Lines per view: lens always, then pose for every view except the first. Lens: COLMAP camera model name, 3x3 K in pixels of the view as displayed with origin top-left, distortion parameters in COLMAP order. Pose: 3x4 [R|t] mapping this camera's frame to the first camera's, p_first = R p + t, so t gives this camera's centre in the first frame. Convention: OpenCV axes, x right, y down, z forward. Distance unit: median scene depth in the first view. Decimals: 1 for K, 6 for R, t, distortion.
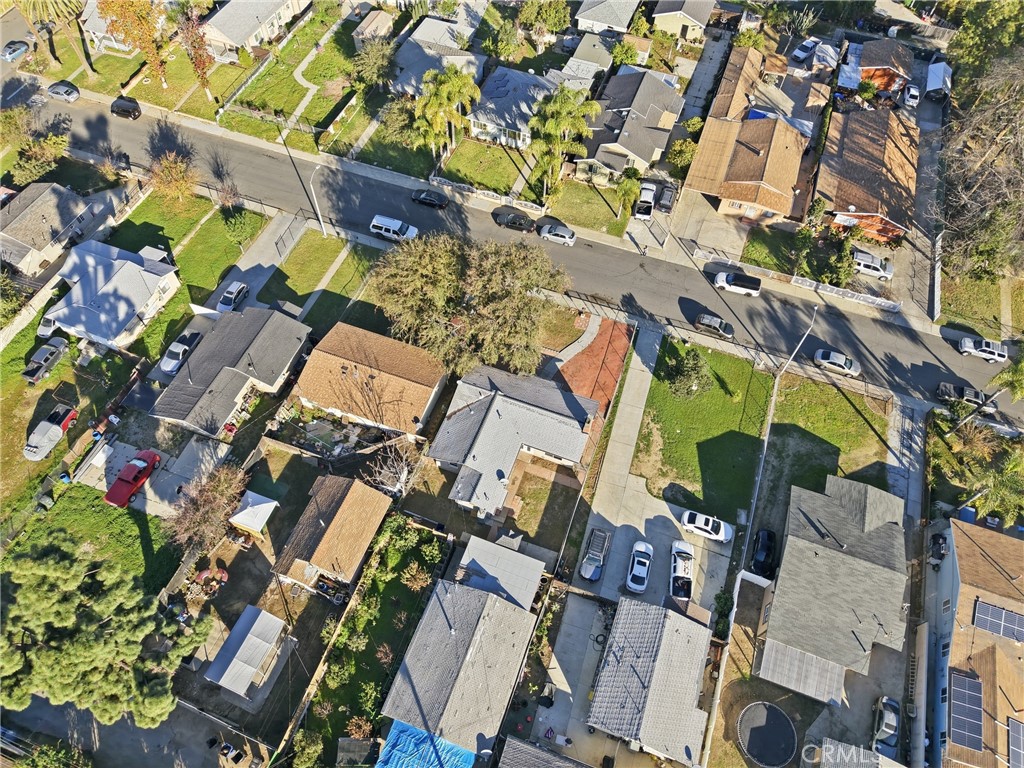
lens RADIAL K [[660.1, 0, 512.0], [0, 660.1, 384.0], [0, 0, 1]] dist [0.074862, -0.165501]
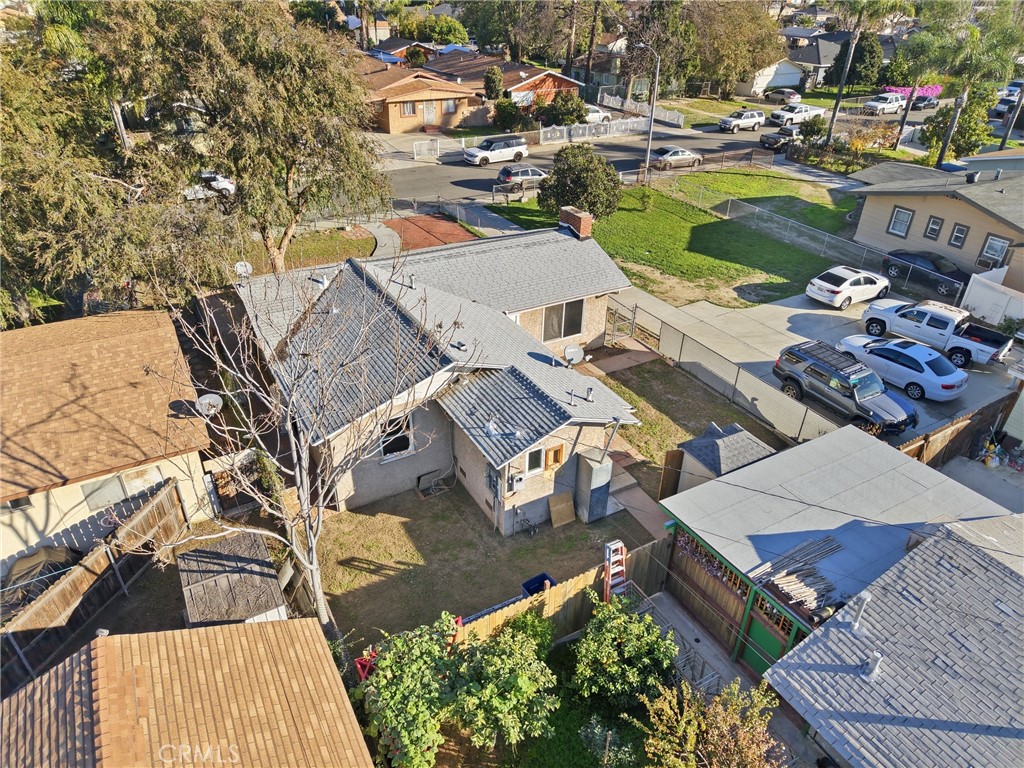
lens RADIAL K [[679.2, 0, 512.0], [0, 679.2, 384.0], [0, 0, 1]] dist [0.024337, -0.035547]
pose [[0.641454, -0.406413, 0.650665, -0.233145], [0.642800, 0.747678, -0.166692, 0.178132], [-0.418742, 0.525172, 0.740844, 0.706792]]
